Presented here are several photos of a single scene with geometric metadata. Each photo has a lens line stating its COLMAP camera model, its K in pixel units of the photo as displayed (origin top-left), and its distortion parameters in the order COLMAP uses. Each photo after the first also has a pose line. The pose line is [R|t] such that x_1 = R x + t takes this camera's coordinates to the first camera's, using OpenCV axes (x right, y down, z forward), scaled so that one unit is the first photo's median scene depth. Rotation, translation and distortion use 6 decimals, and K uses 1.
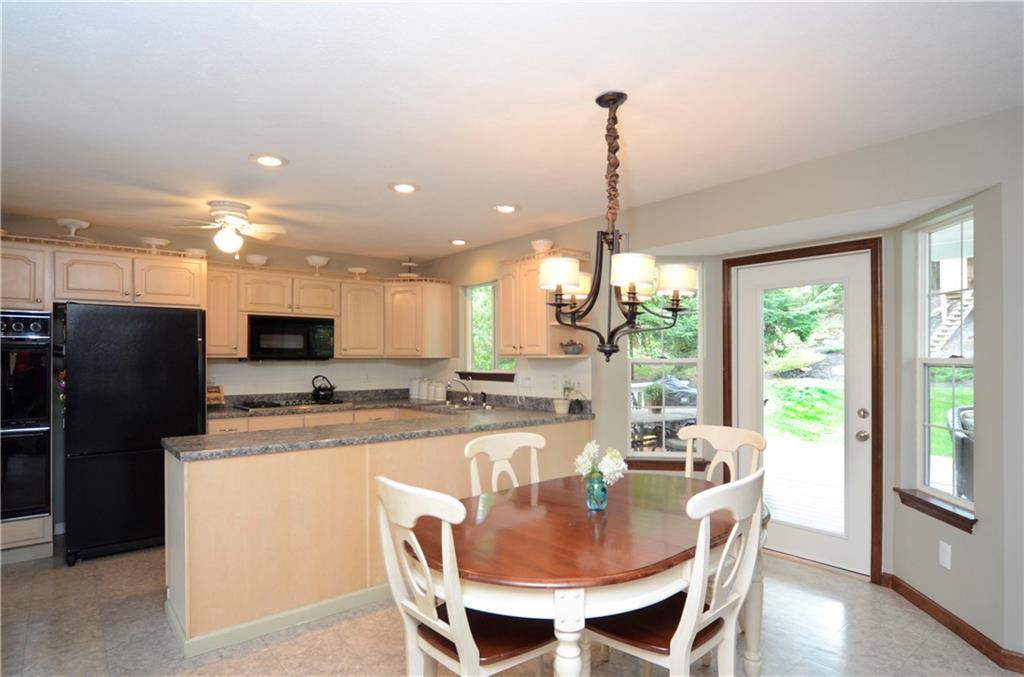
lens RADIAL K [[598.6, 0, 511.1], [0, 598.6, 356.7], [0, 0, 1]] dist [-0.014382, 0.000289]
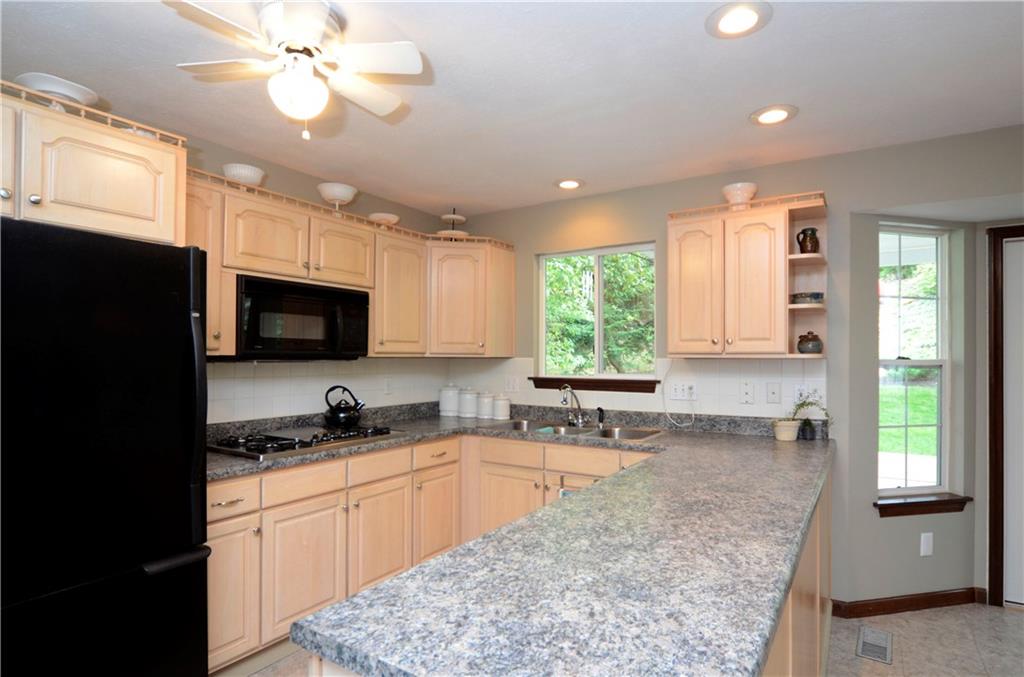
lens RADIAL K [[569.9, 0, 513.6], [0, 569.9, 352.9], [0, 0, 1]] dist [-0.010521, 0.001076]
pose [[0.945643, 0.006554, 0.325140, -0.348302], [-0.005218, 0.999974, -0.004980, 0.000593], [-0.325164, 0.003013, 0.945653, 0.414509]]
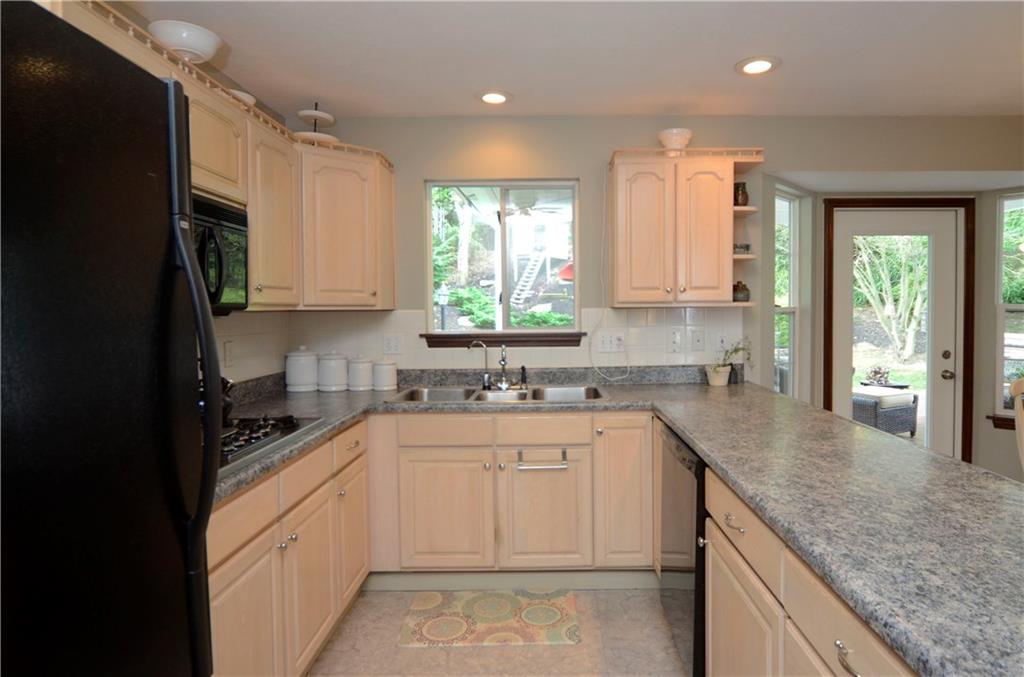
lens RADIAL K [[603.9, 0, 566.4], [0, 603.9, 333.6], [0, 0, 1]] dist [-0.010207, -0.001194]
pose [[0.591960, -0.038319, 0.805056, -0.496608], [0.006042, 0.999052, 0.043110, 0.001647], [-0.805945, -0.020655, 0.591630, 0.608445]]
